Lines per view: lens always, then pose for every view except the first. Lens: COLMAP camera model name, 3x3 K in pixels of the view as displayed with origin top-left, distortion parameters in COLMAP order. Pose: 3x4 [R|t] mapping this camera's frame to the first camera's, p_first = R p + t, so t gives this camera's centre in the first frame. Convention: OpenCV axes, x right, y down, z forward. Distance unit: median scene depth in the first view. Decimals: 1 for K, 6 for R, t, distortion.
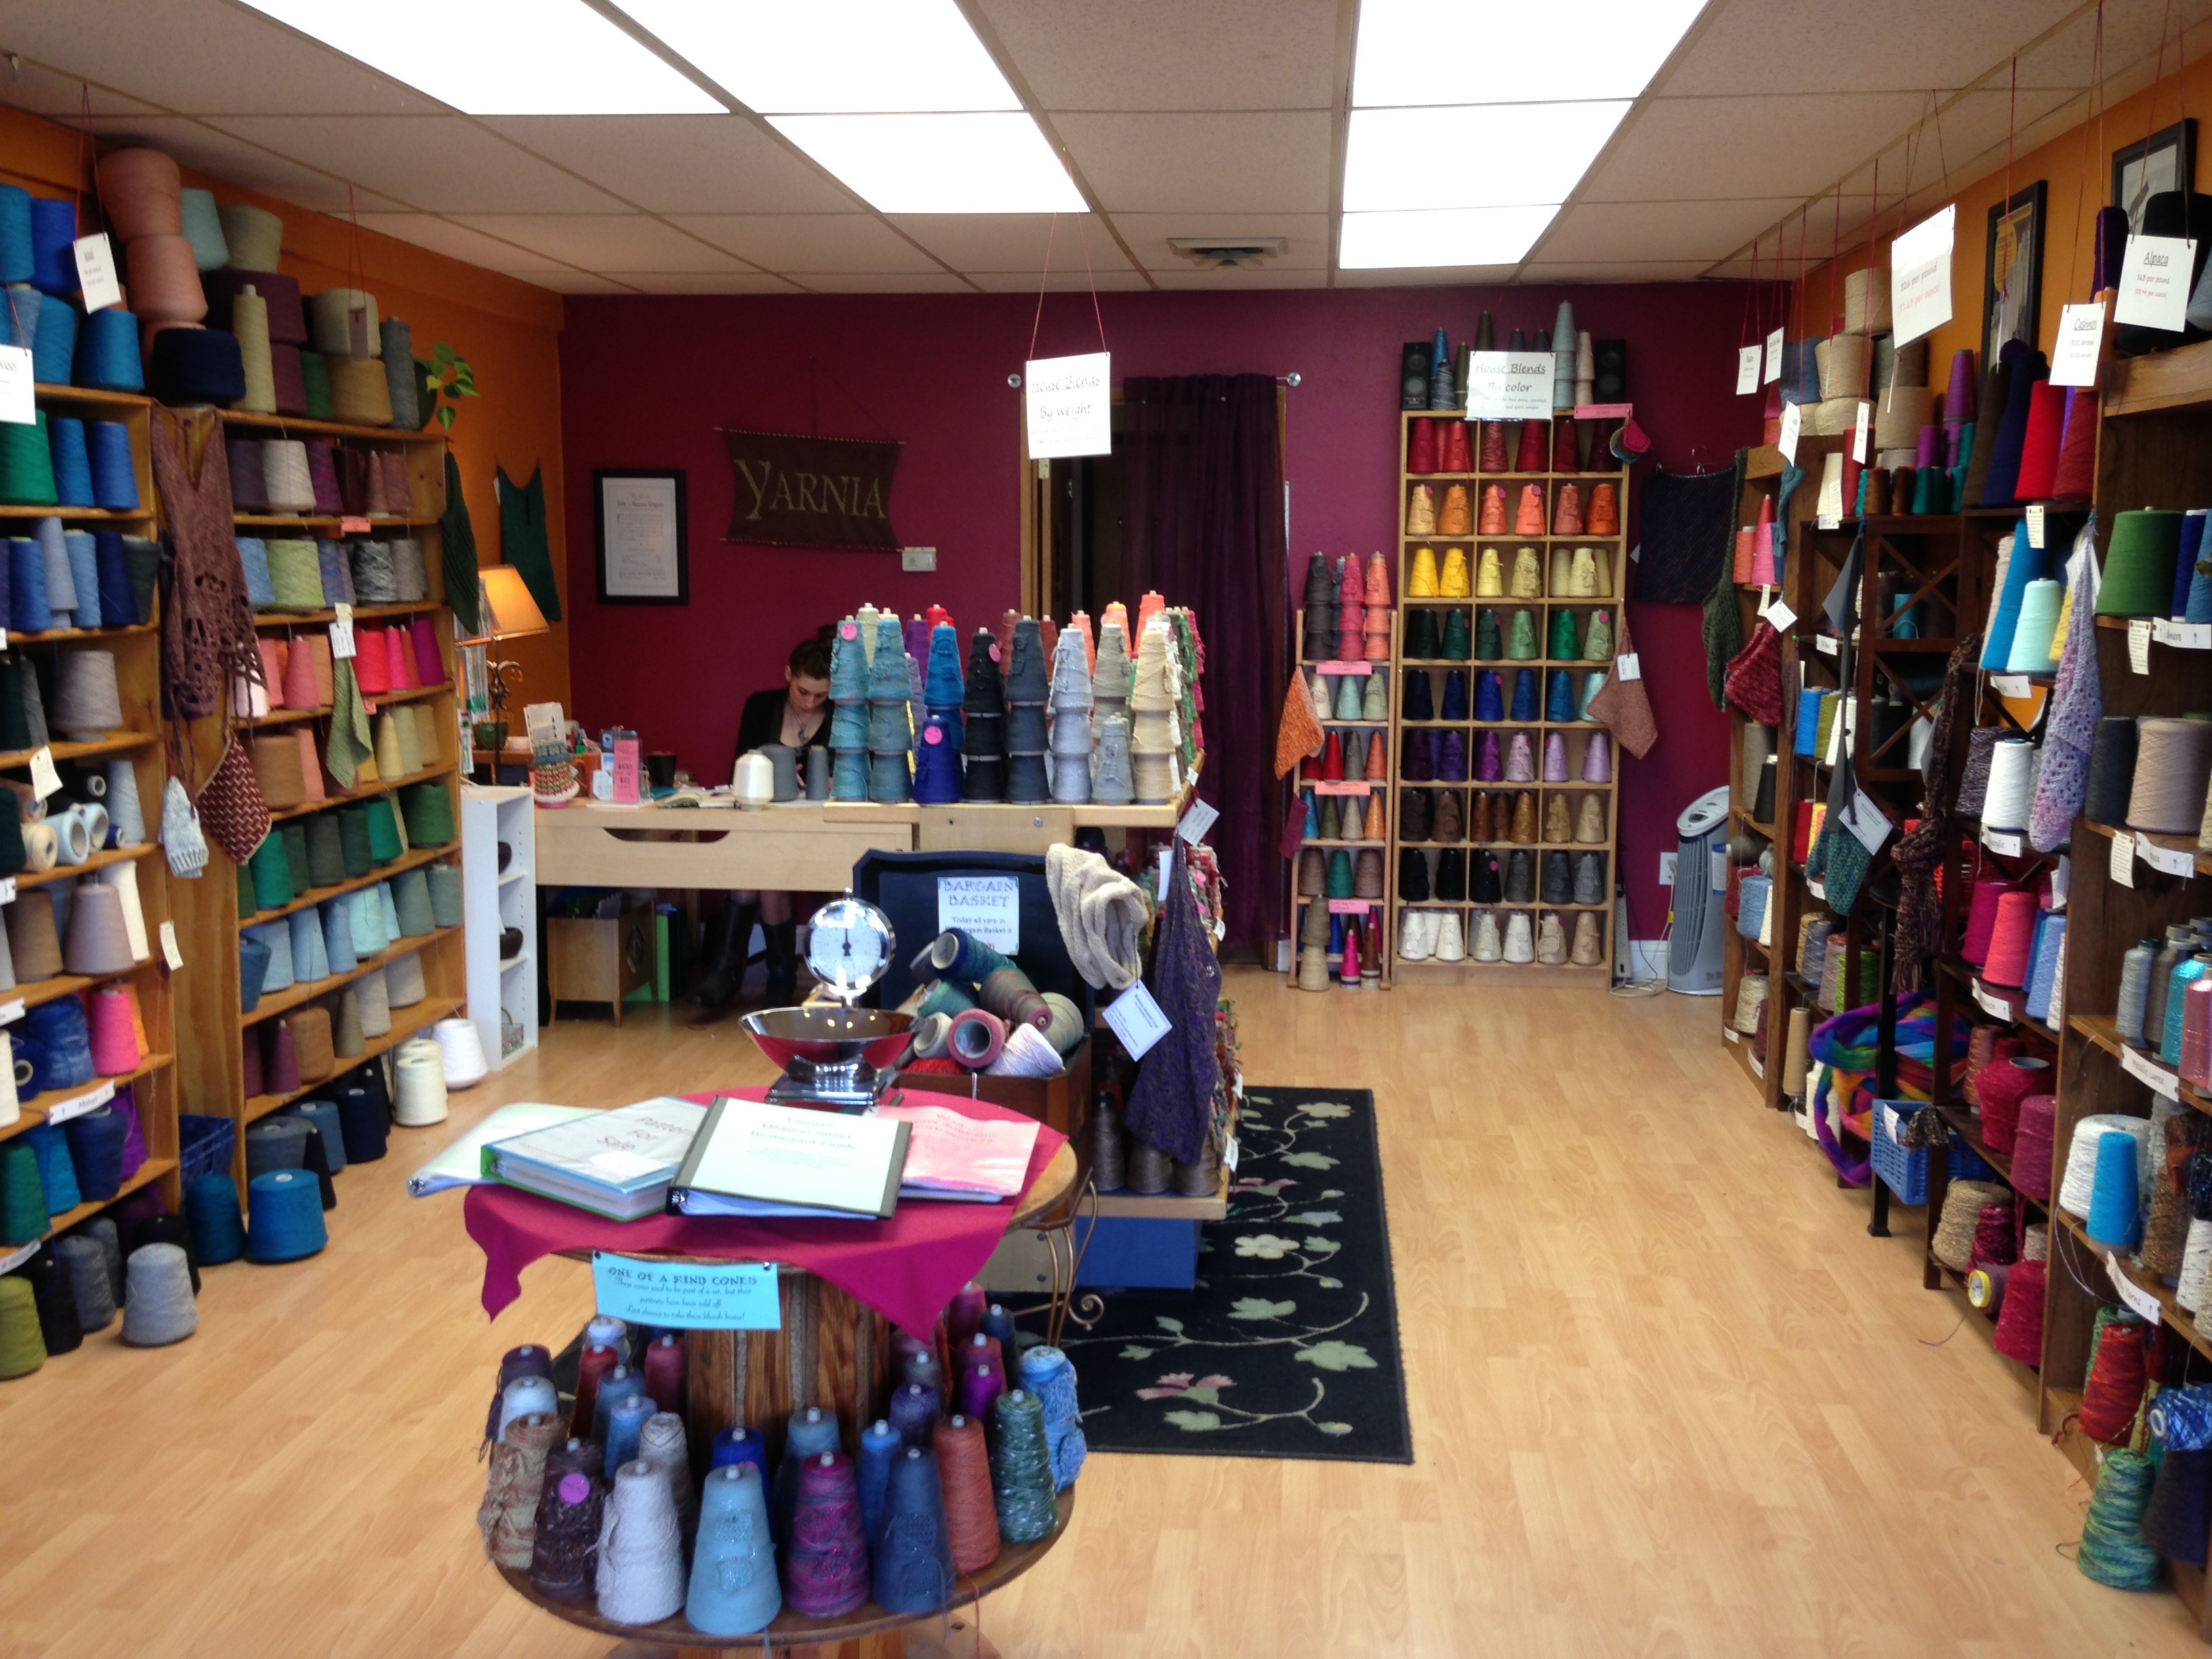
lens RADIAL K [[2117.8, 0, 1106.9], [0, 2117.8, 829.7], [0, 0, 1]] dist [0.014911, 0.000000]
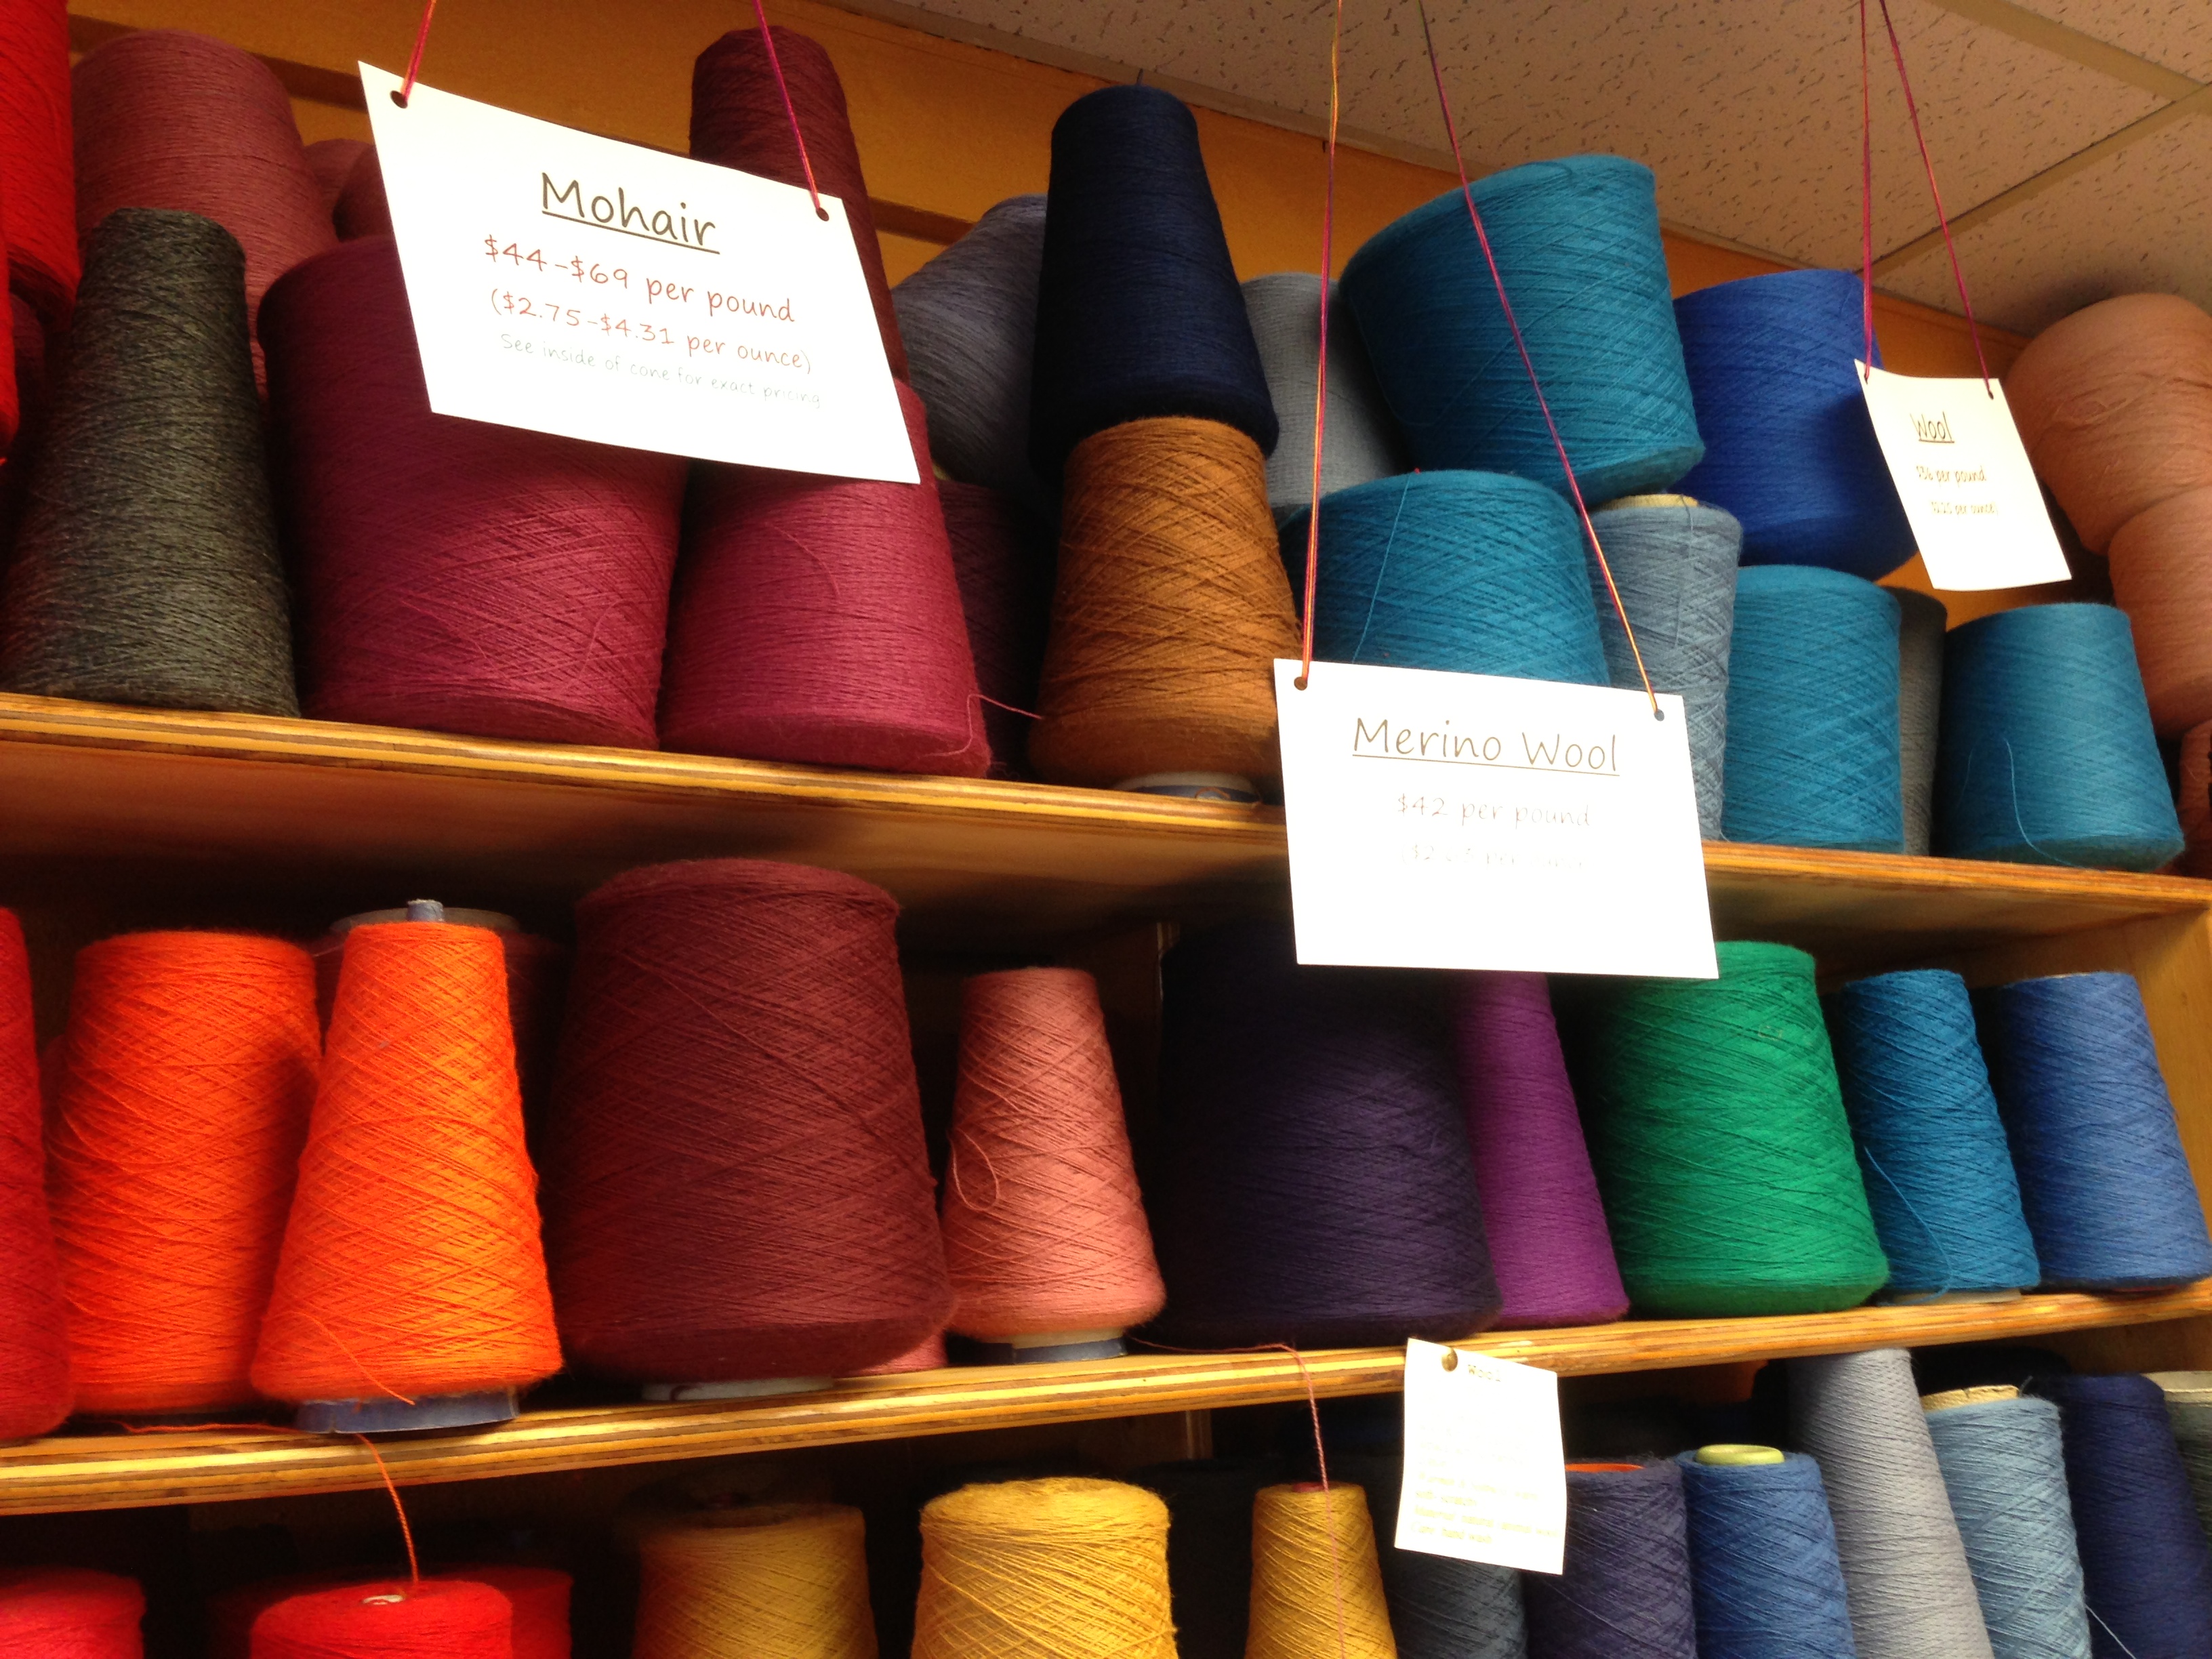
lens RADIAL K [[2117.8, 0, 1105.7], [0, 2117.8, 829.1], [0, 0, 1]] dist [0.014911, 0.000000]
pose [[0.600286, -0.234049, -0.764773, -0.337962], [-0.032283, 0.948353, -0.315571, -0.121459], [0.799134, 0.214122, 0.561727, 0.761669]]
